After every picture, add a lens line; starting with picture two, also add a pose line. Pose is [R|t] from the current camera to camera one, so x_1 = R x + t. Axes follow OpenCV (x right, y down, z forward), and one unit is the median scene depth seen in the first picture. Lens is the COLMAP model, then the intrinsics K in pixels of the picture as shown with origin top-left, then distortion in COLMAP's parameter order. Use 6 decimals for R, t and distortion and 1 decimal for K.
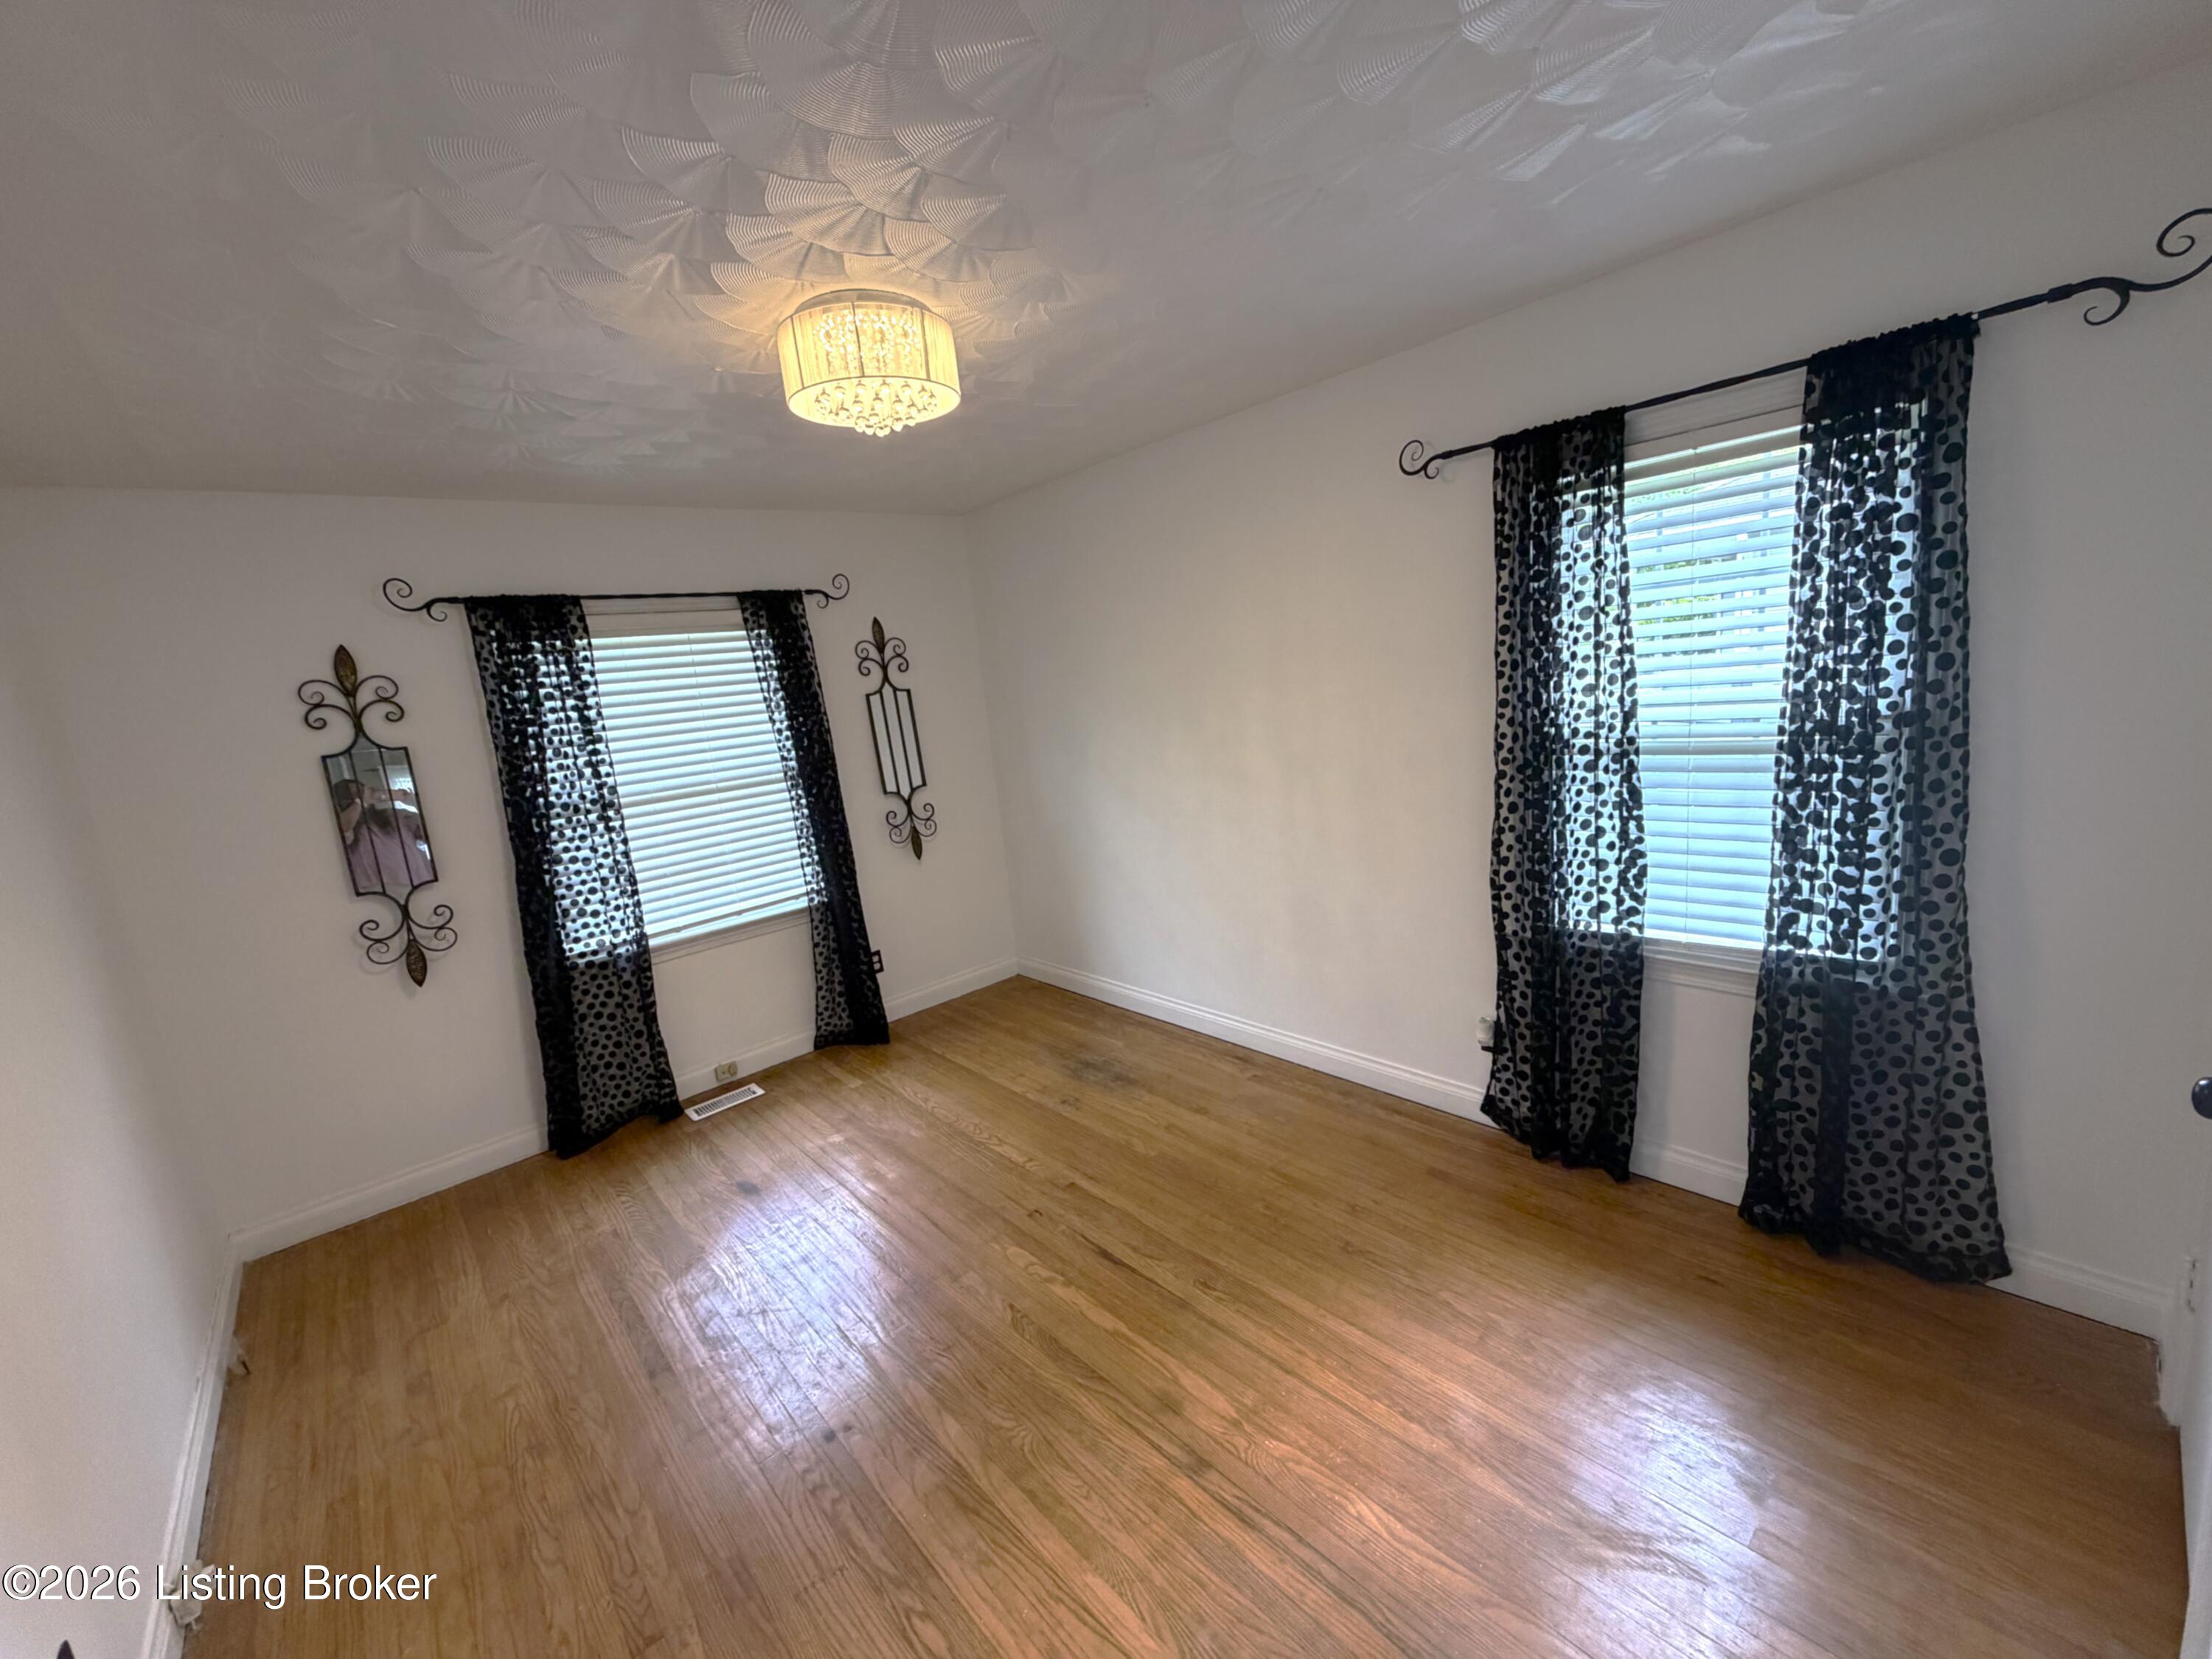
lens RADIAL K [[877.7, 0, 1101.9], [0, 877.7, 830.3], [0, 0, 1]] dist [0.000188, 0.000212]
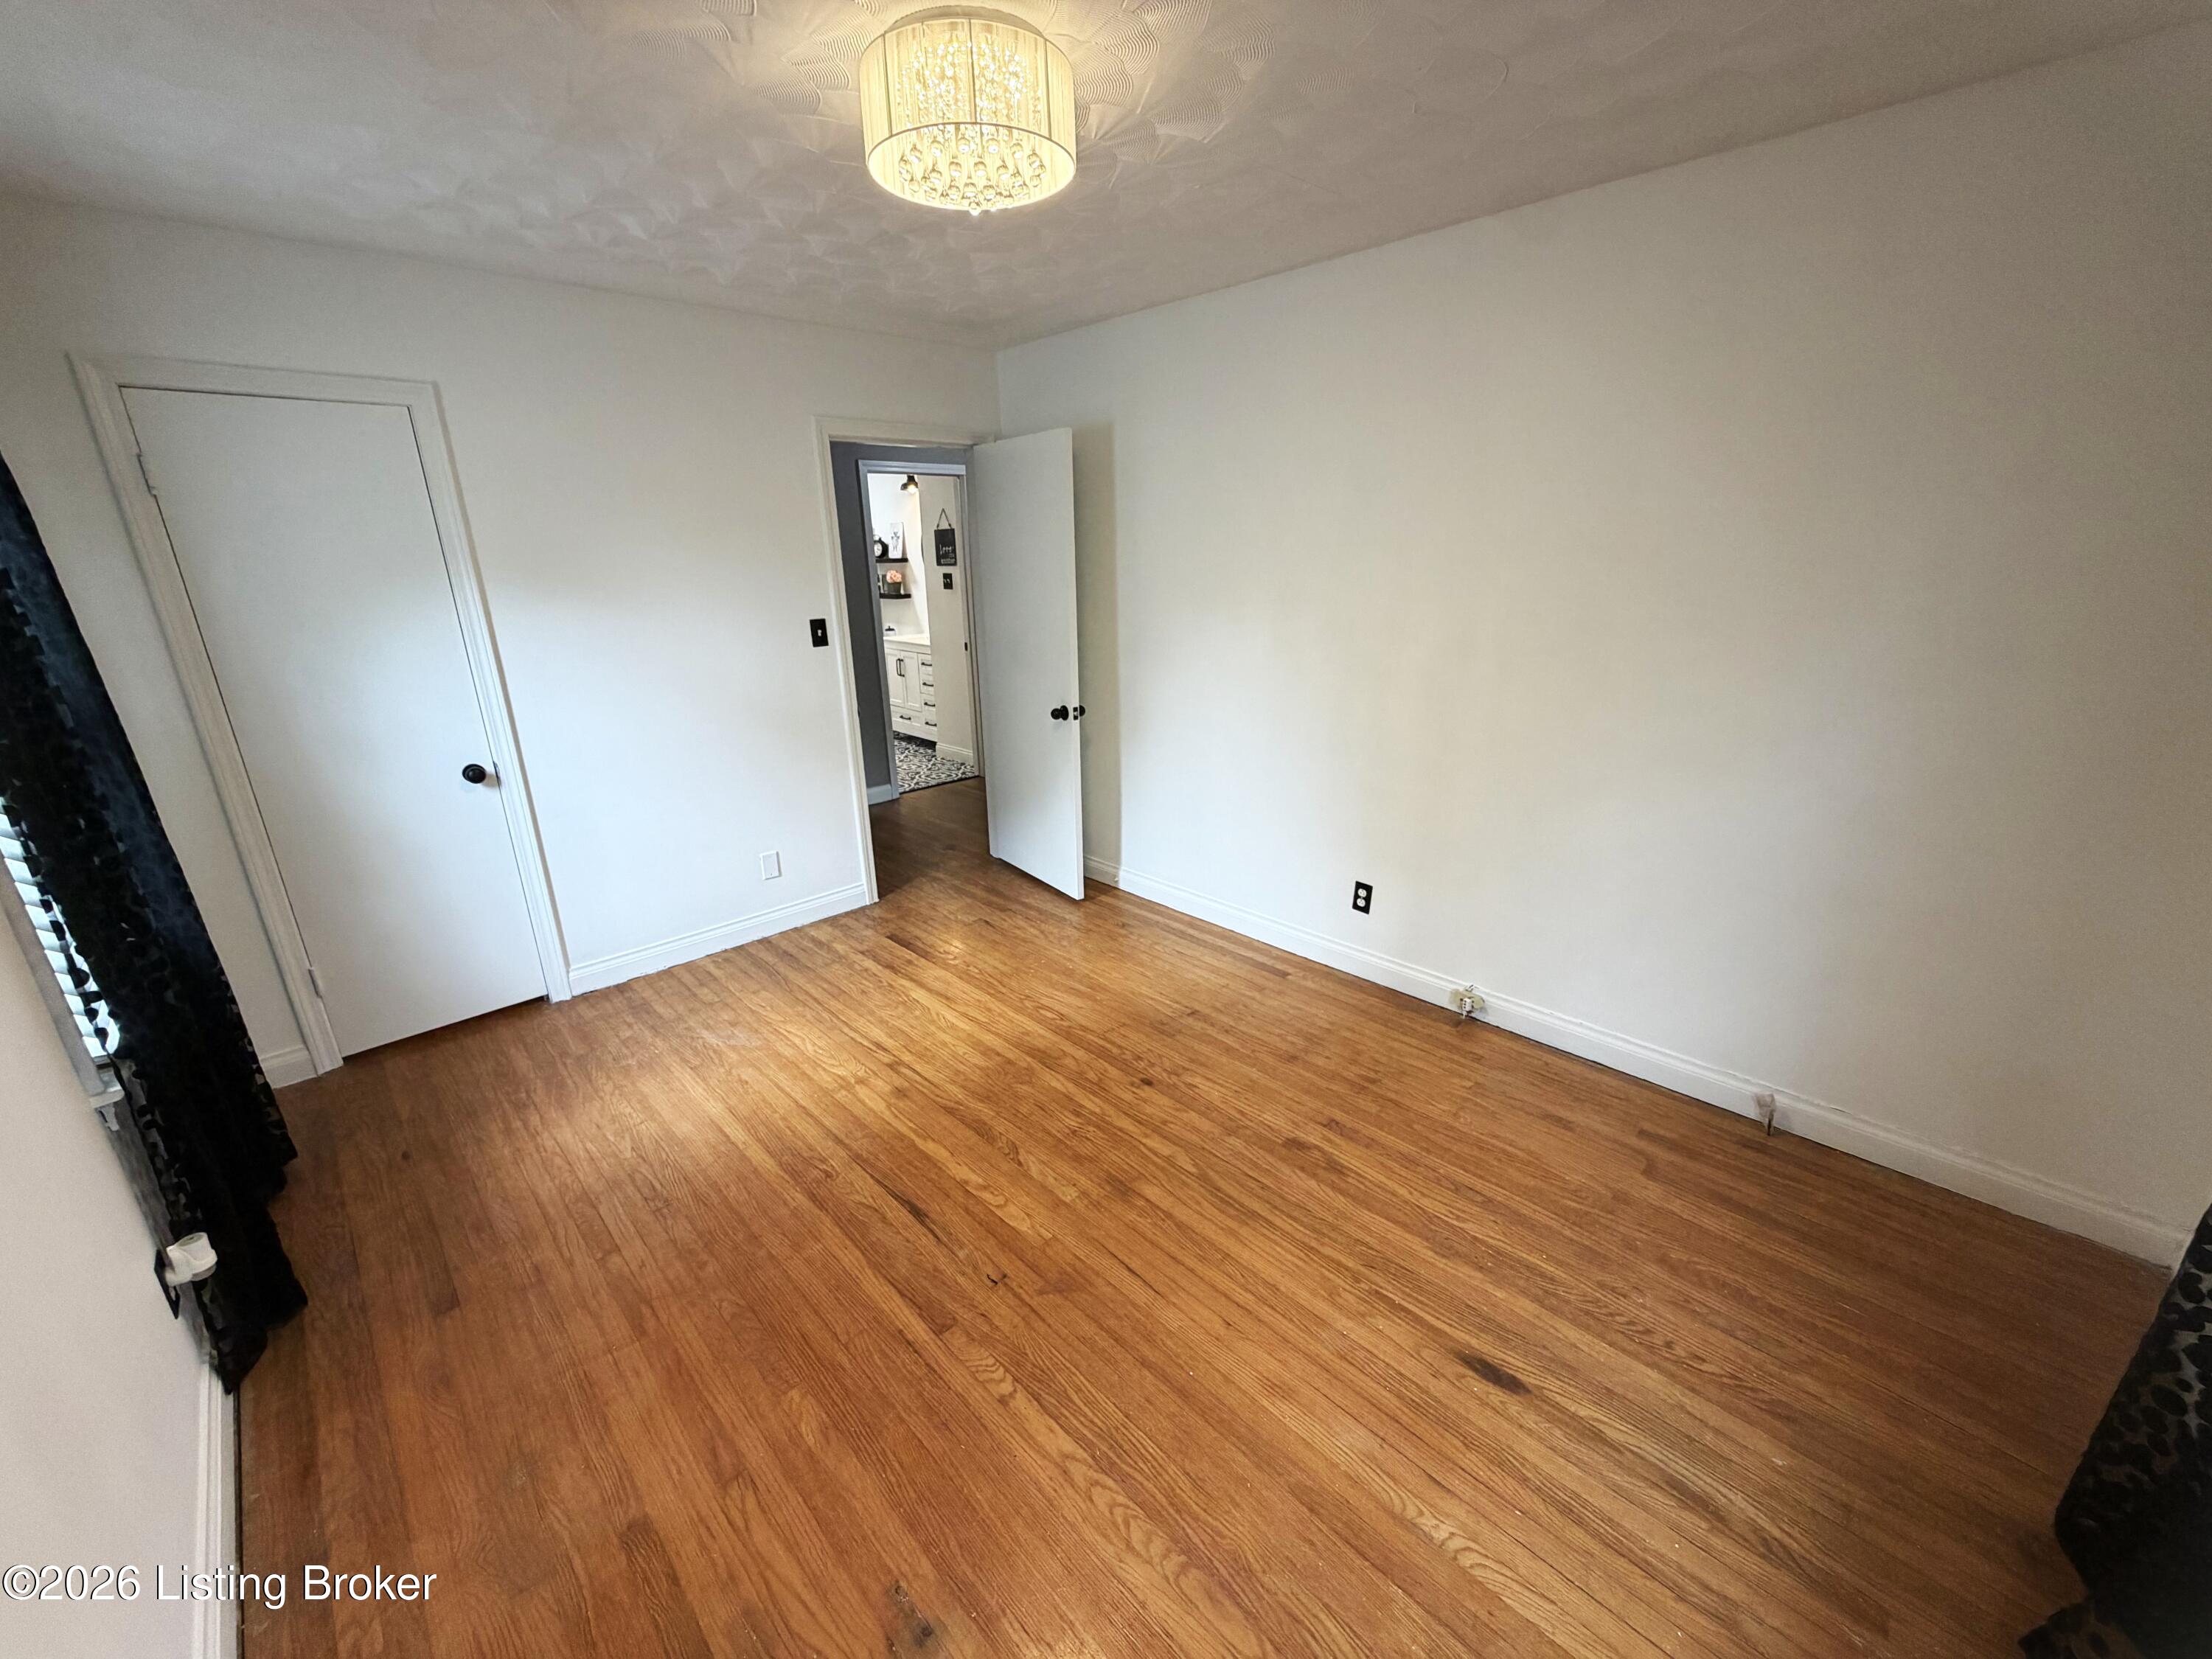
lens RADIAL K [[877.7, 0, 1101.9], [0, 877.7, 830.3], [0, 0, 1]] dist [0.000188, 0.000212]
pose [[-0.990677, 0.136099, 0.006032, -0.263682], [0.122359, 0.869449, 0.478631, -0.287250], [0.059896, 0.474906, -0.877996, 1.764355]]
